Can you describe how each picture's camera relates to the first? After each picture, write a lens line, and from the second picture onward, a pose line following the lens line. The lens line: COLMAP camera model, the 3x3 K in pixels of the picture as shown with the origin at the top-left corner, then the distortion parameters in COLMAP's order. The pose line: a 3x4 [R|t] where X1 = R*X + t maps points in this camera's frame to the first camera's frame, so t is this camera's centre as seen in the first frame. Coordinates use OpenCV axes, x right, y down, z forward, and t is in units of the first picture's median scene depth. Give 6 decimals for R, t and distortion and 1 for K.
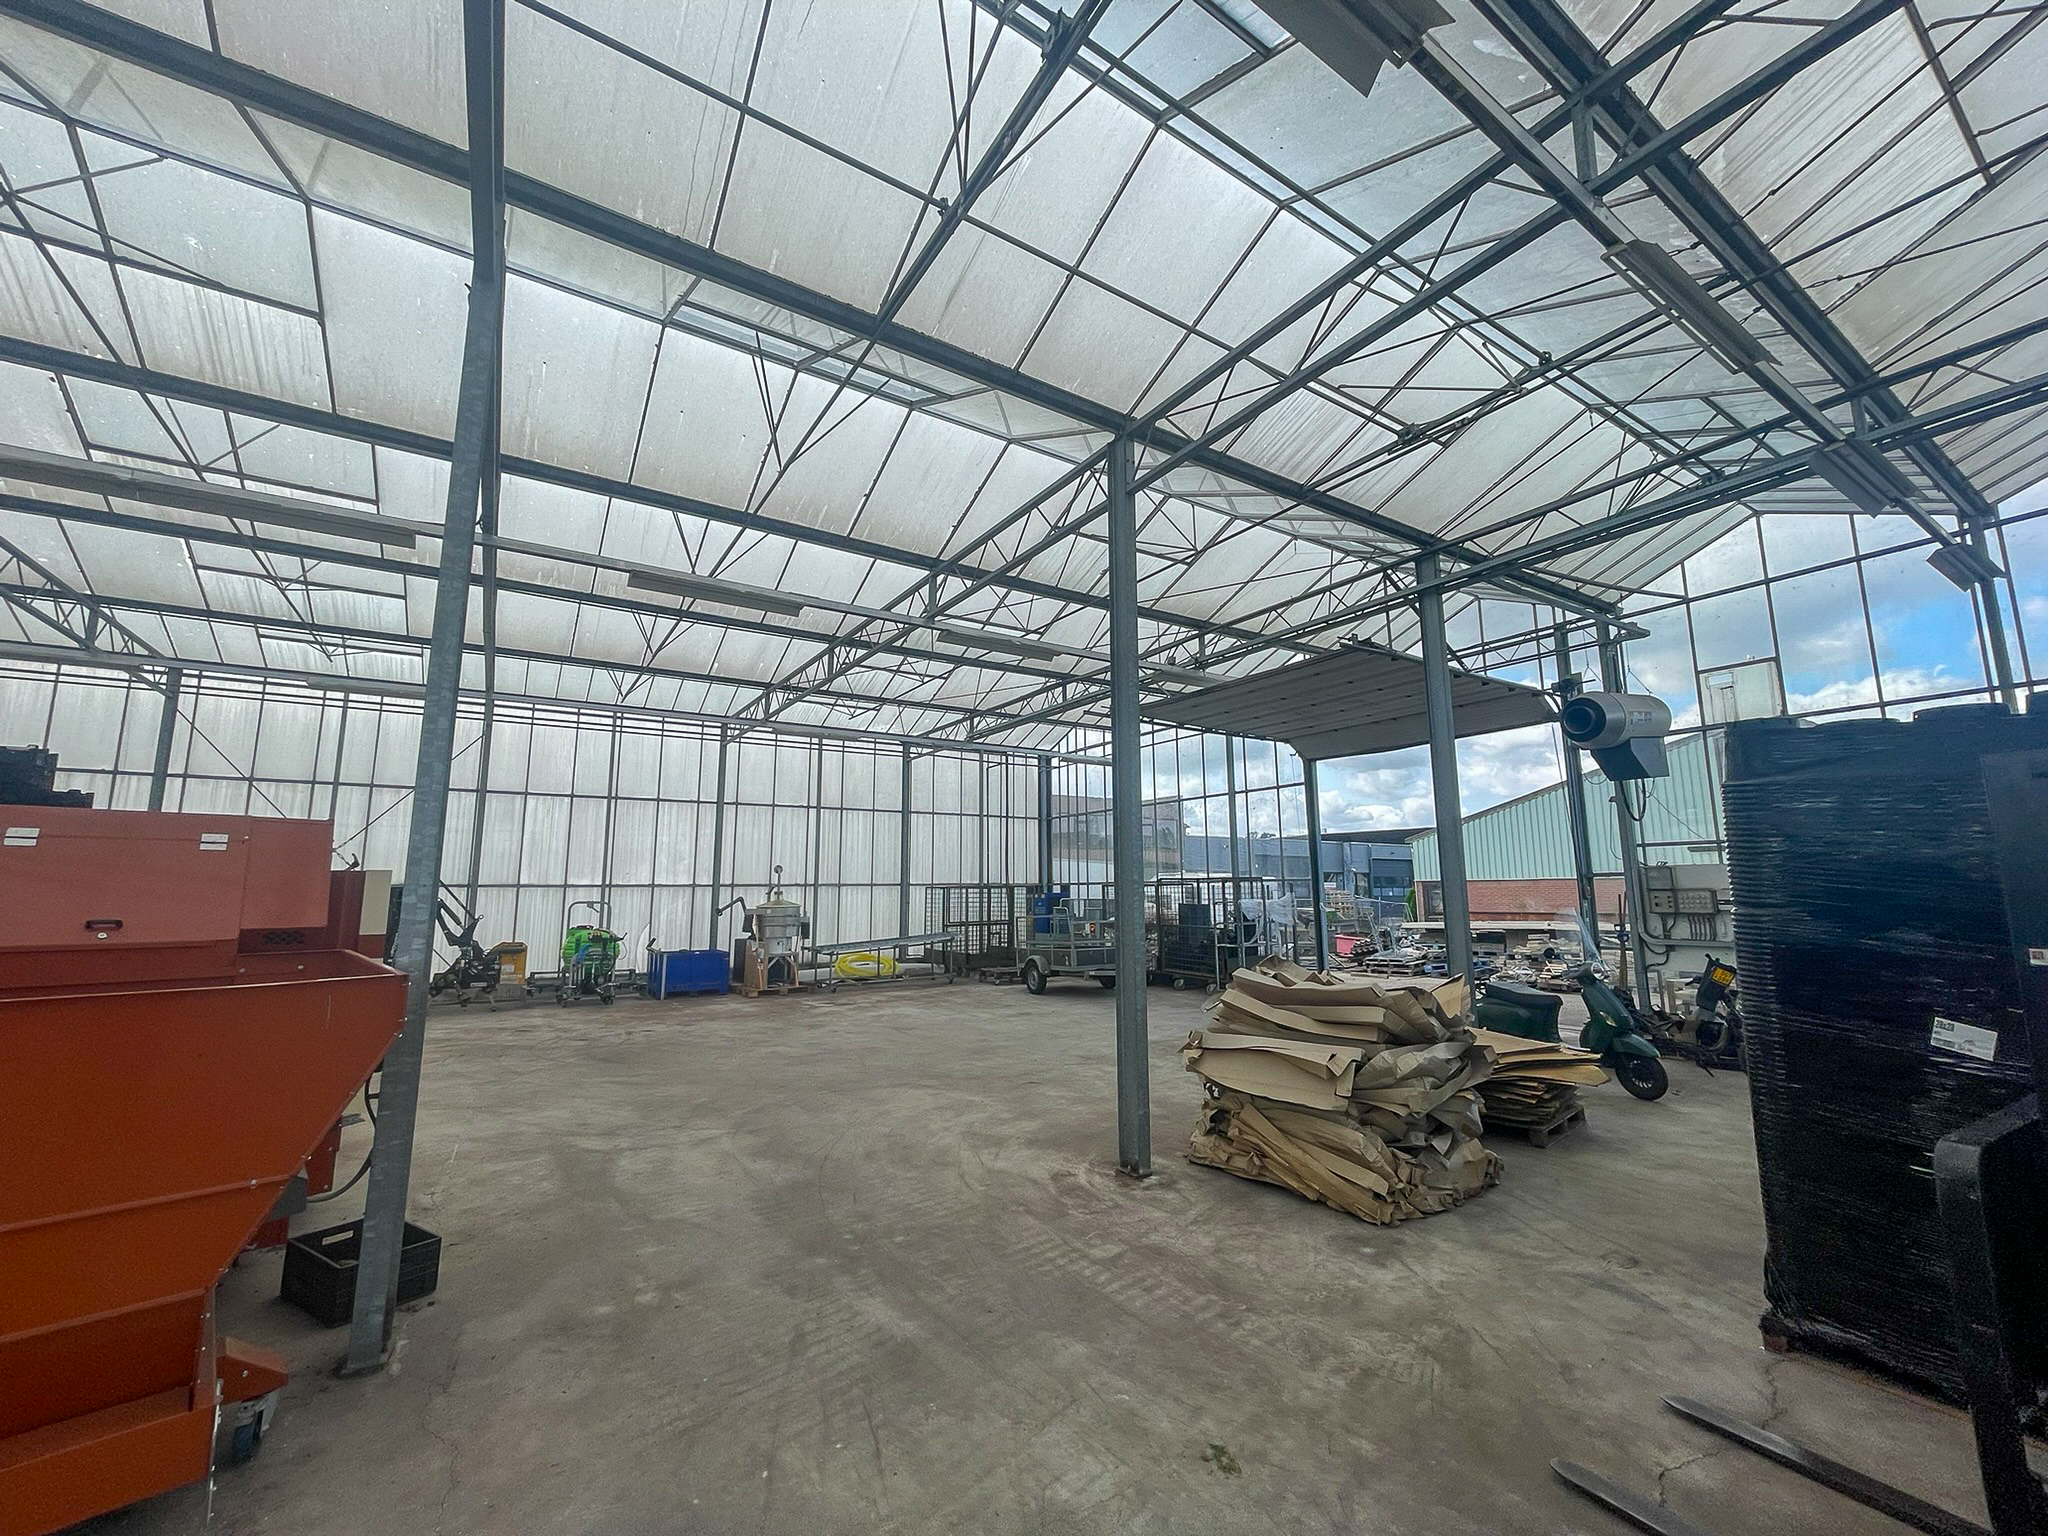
lens RADIAL K [[821.6, 0, 1024.0], [0, 821.6, 768.0], [0, 0, 1]] dist [0.007312, 0.000033]
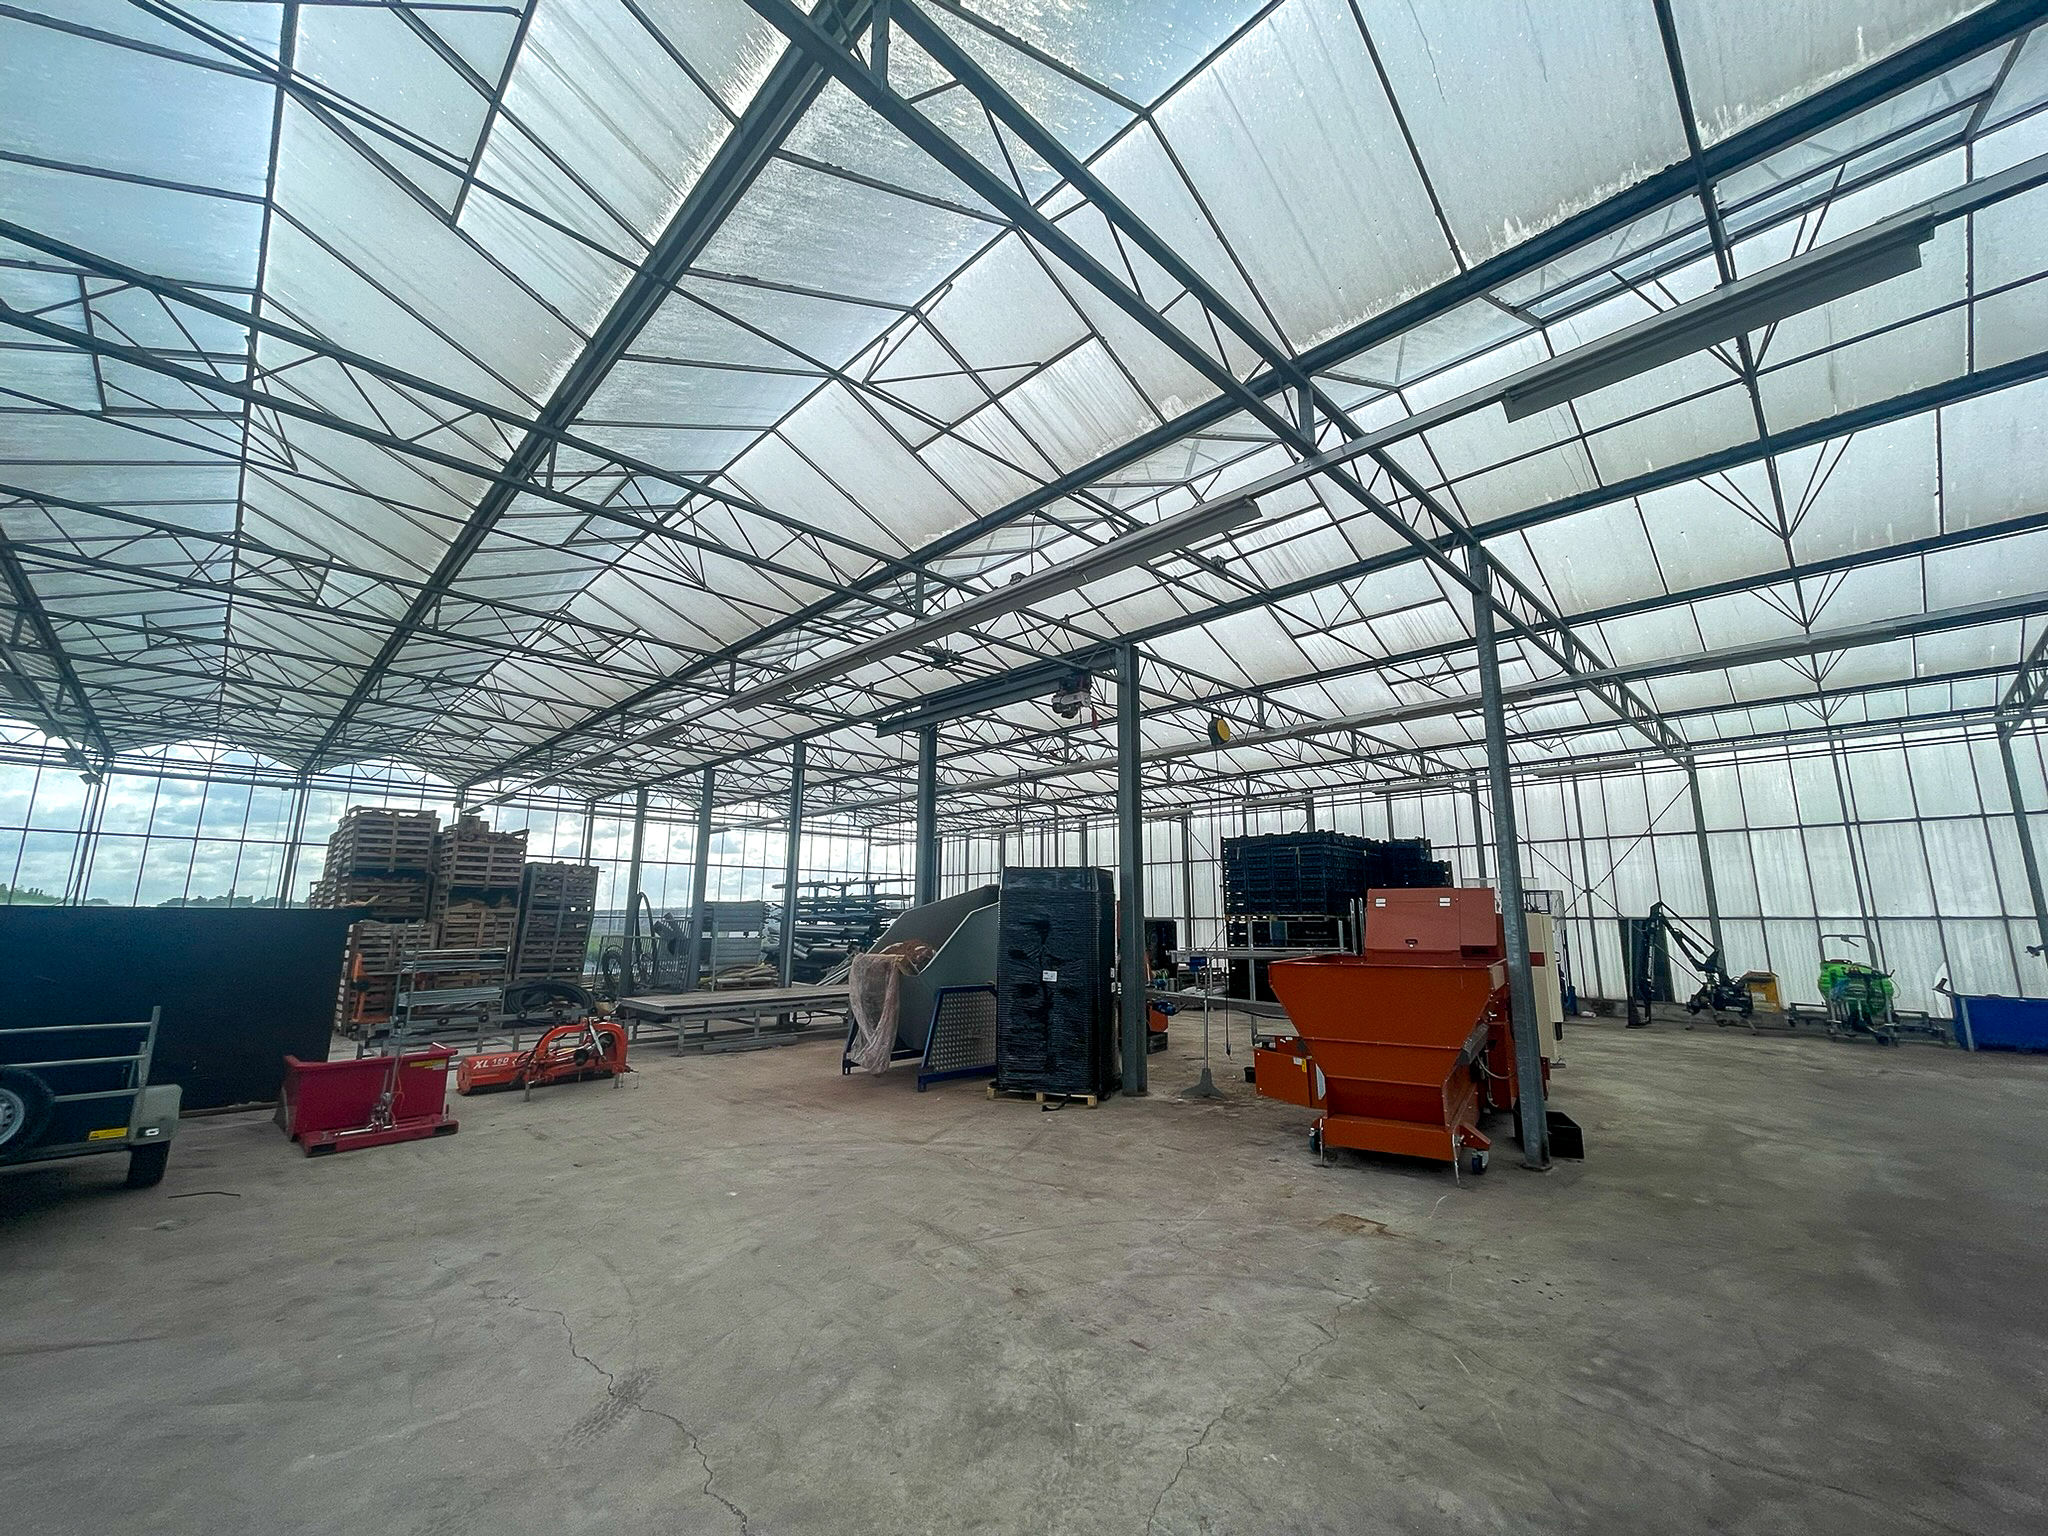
lens RADIAL K [[821.6, 0, 1024.0], [0, 821.6, 768.0], [0, 0, 1]] dist [0.007312, 0.000033]
pose [[0.206361, -0.176707, -0.962388, 0.253184], [0.144933, 0.978228, -0.148538, -0.025188], [0.967683, -0.108829, 0.227479, -0.132212]]
